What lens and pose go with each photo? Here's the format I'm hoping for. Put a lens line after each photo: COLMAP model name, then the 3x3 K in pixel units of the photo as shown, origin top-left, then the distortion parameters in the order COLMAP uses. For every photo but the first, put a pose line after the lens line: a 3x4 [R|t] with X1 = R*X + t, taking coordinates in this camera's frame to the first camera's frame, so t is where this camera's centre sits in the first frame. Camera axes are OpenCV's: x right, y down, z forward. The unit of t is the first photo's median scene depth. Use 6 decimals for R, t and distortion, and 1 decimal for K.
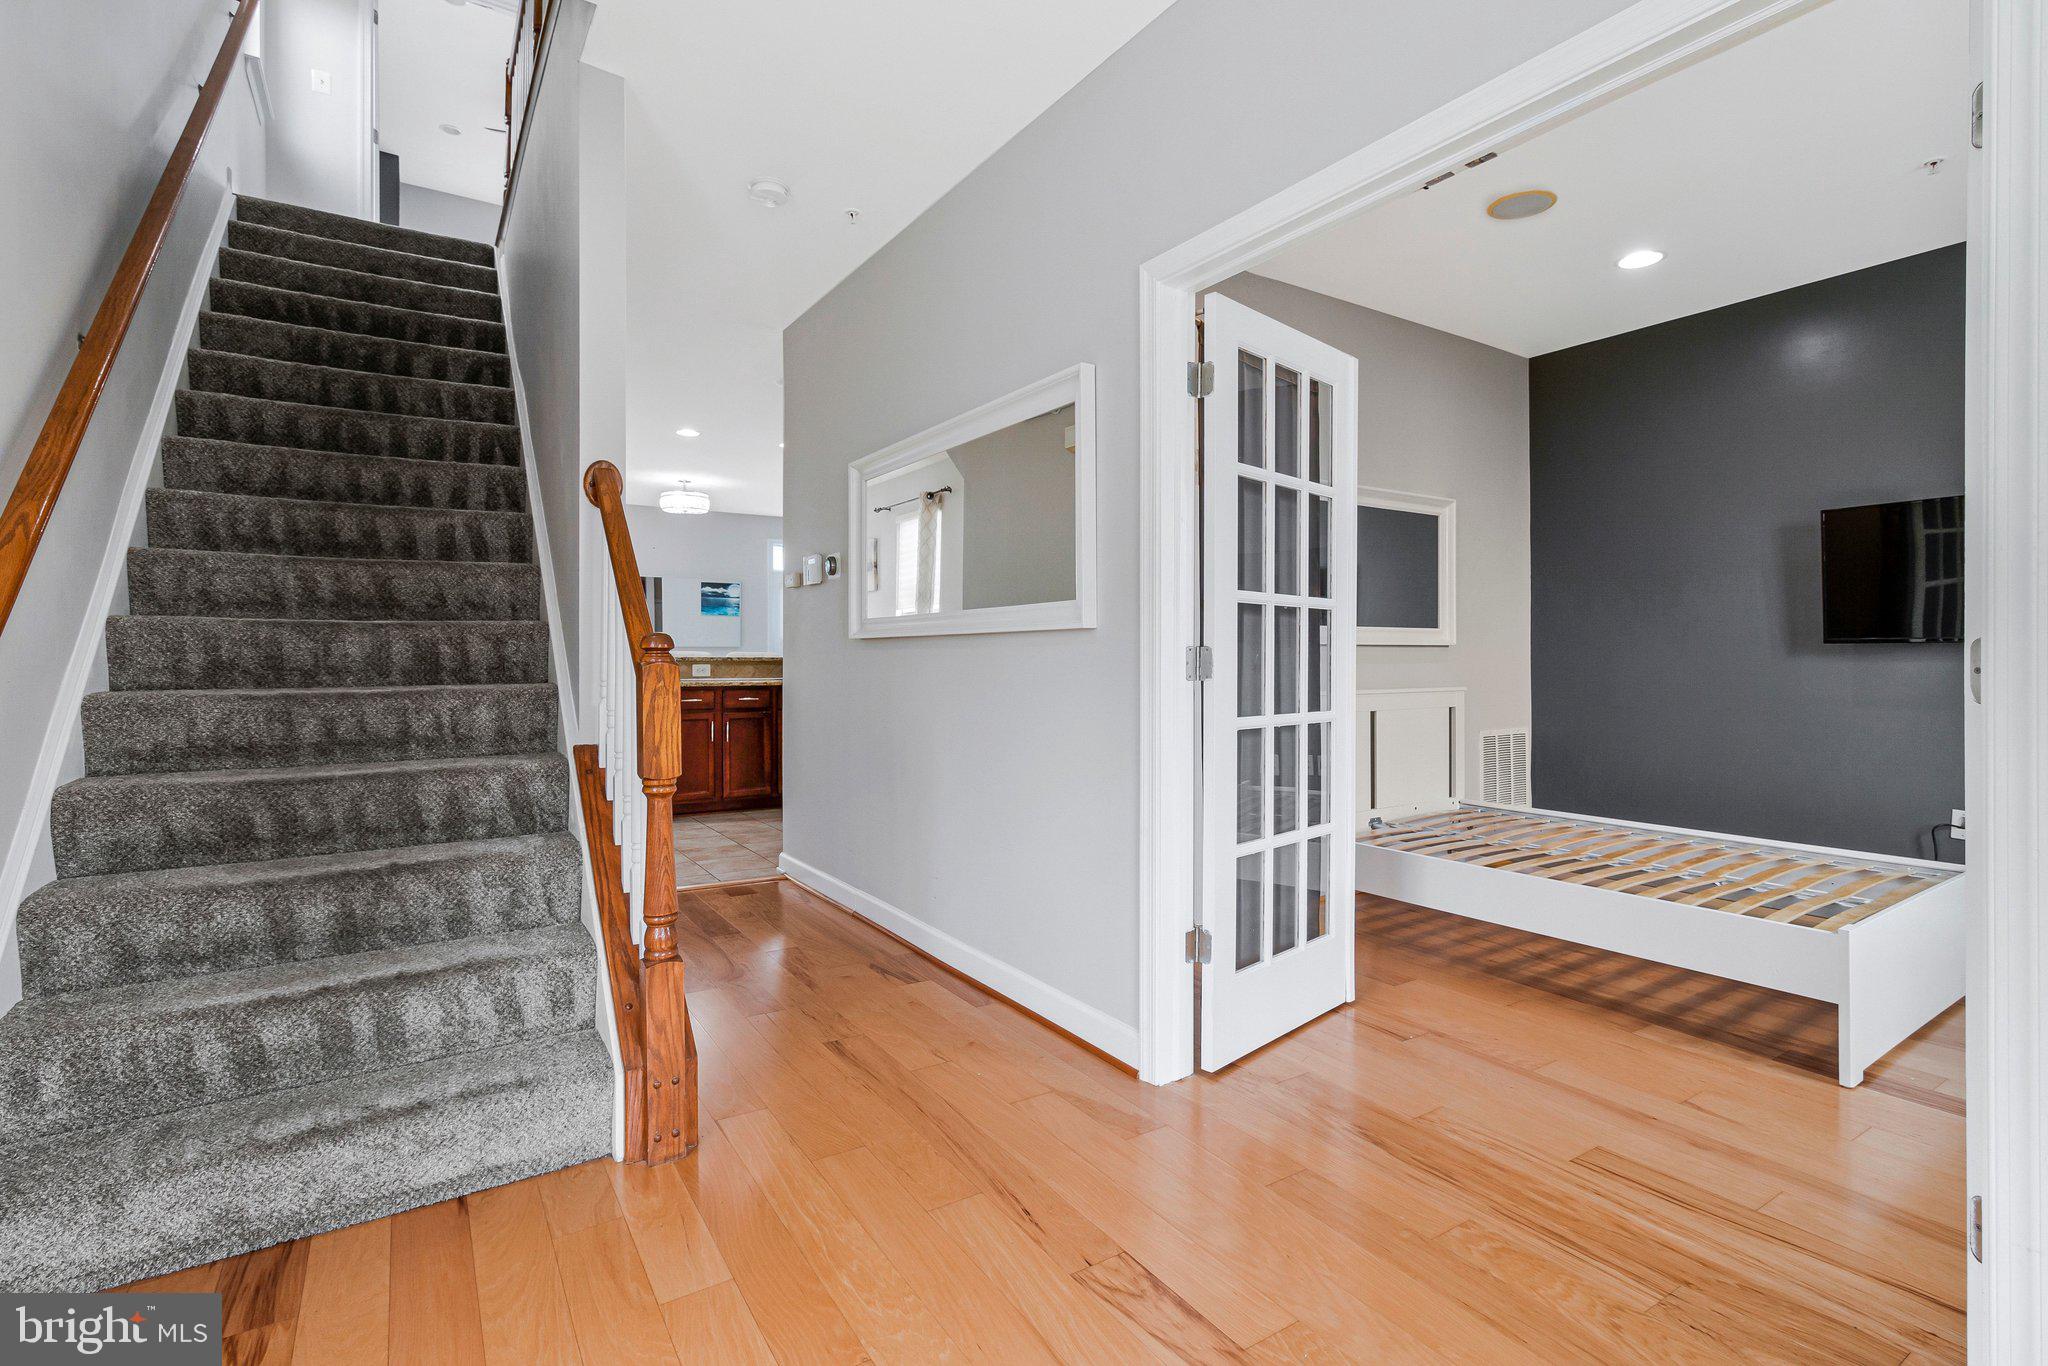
lens RADIAL K [[969.8, 0, 1034.2], [0, 969.8, 667.5], [0, 0, 1]] dist [0.003551, 0.000335]
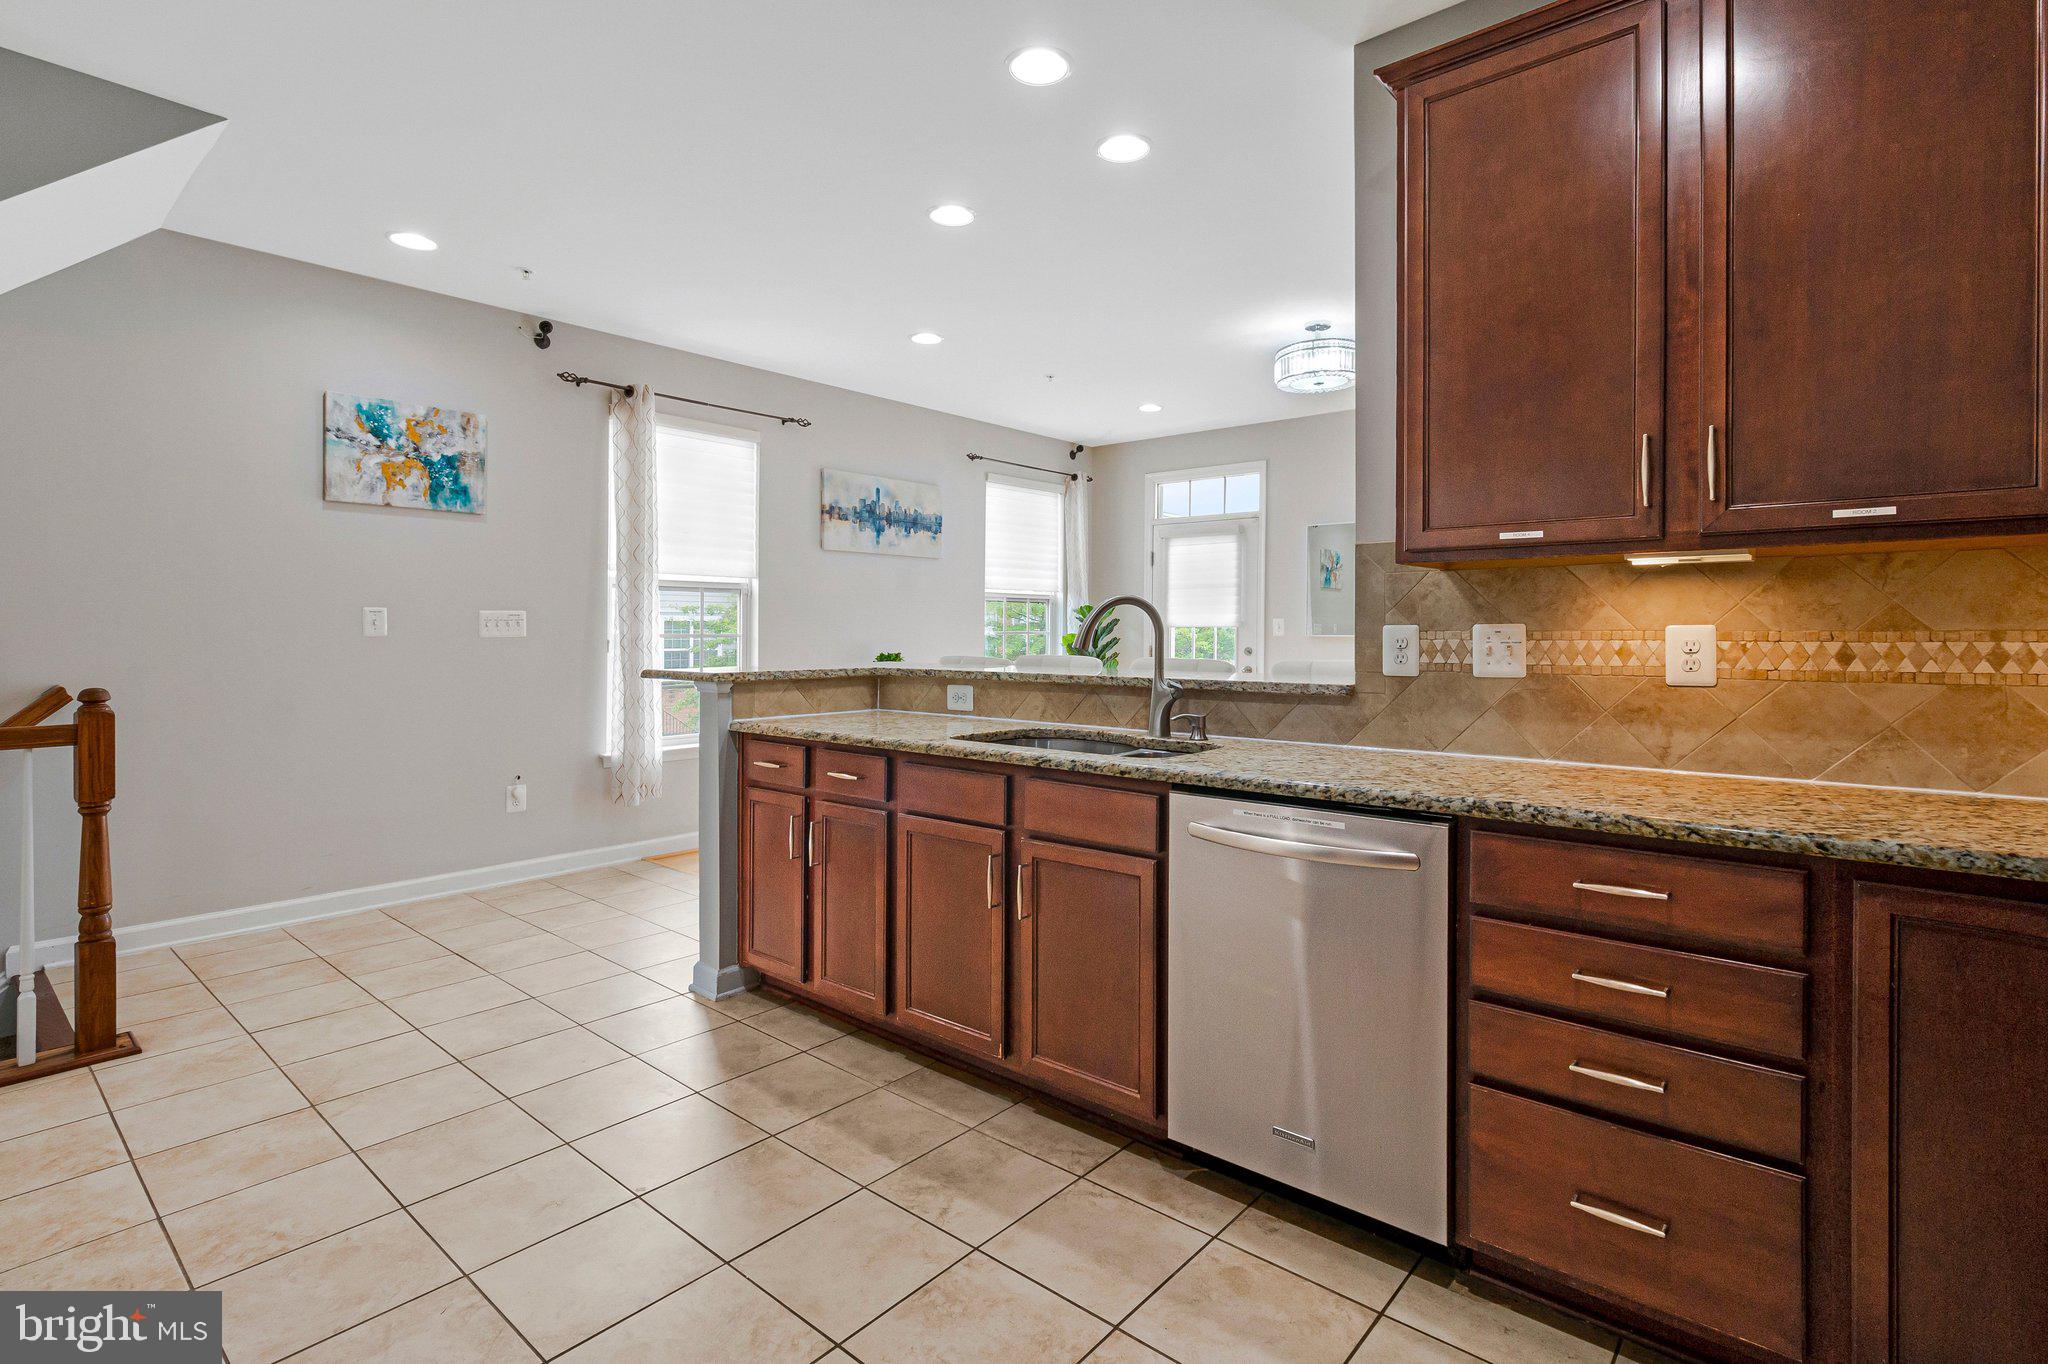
lens RADIAL K [[967.2, 0, 1042.3], [0, 967.2, 622.6], [0, 0, 1]] dist [-0.000623, -0.000105]
pose [[0.298861, -0.007464, -0.954267, 0.062890], [-0.014062, 0.999826, -0.012224, -0.014208], [0.954193, 0.017072, 0.298704, 0.436814]]
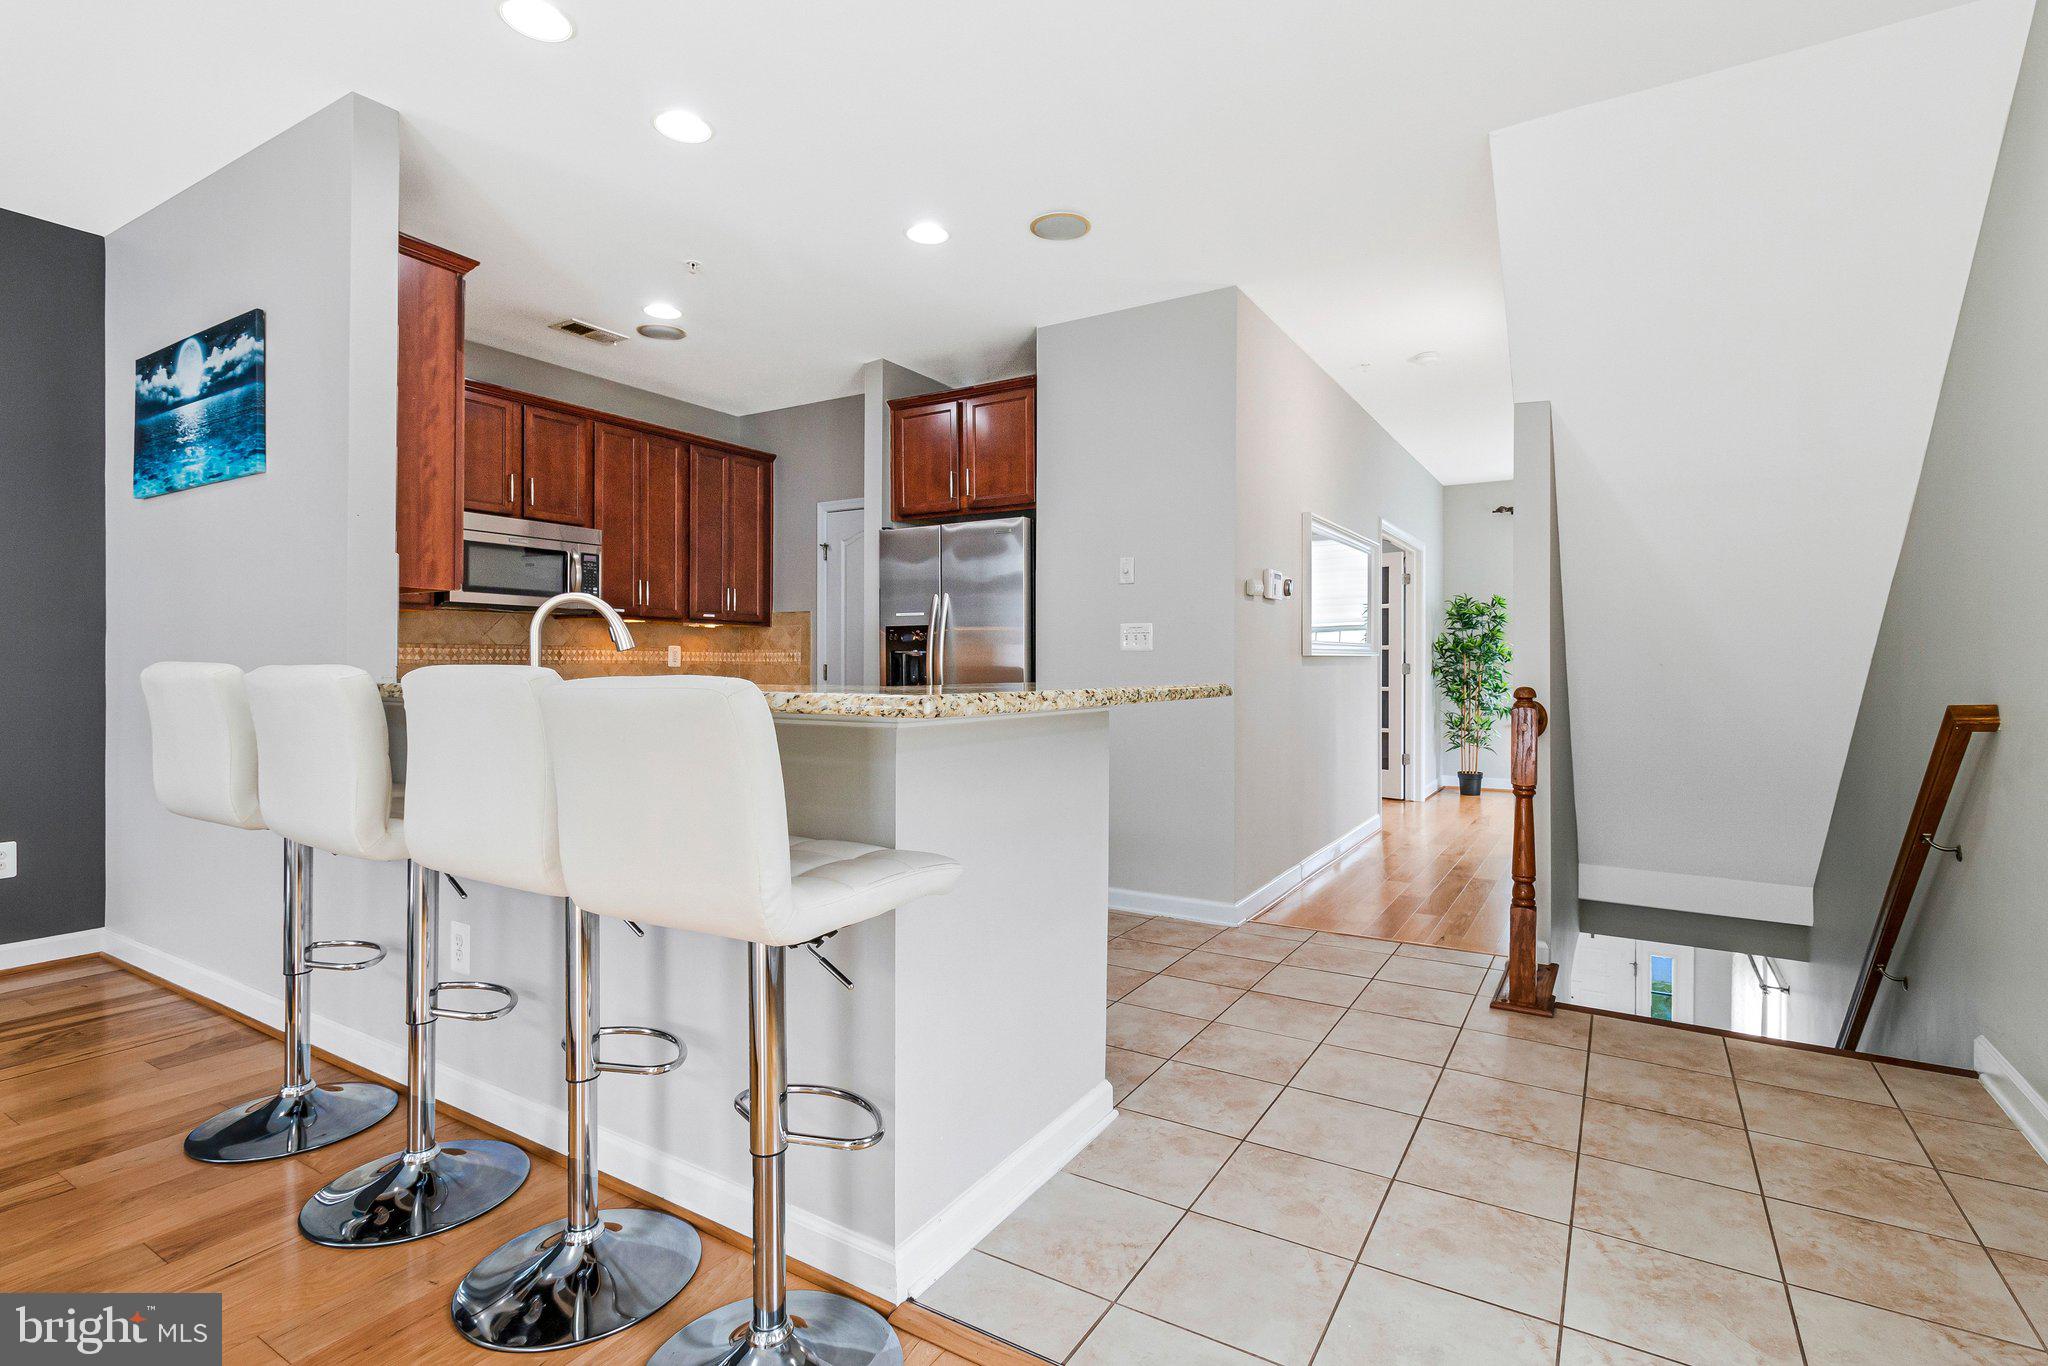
lens RADIAL K [[969.8, 0, 1034.2], [0, 969.8, 667.5], [0, 0, 1]] dist [0.003551, 0.000335]
pose [[-0.435621, 0.001045, 0.900130, -0.316274], [0.009522, 0.999949, 0.003447, -0.007598], [-0.900080, 0.010073, -0.435608, 0.510982]]
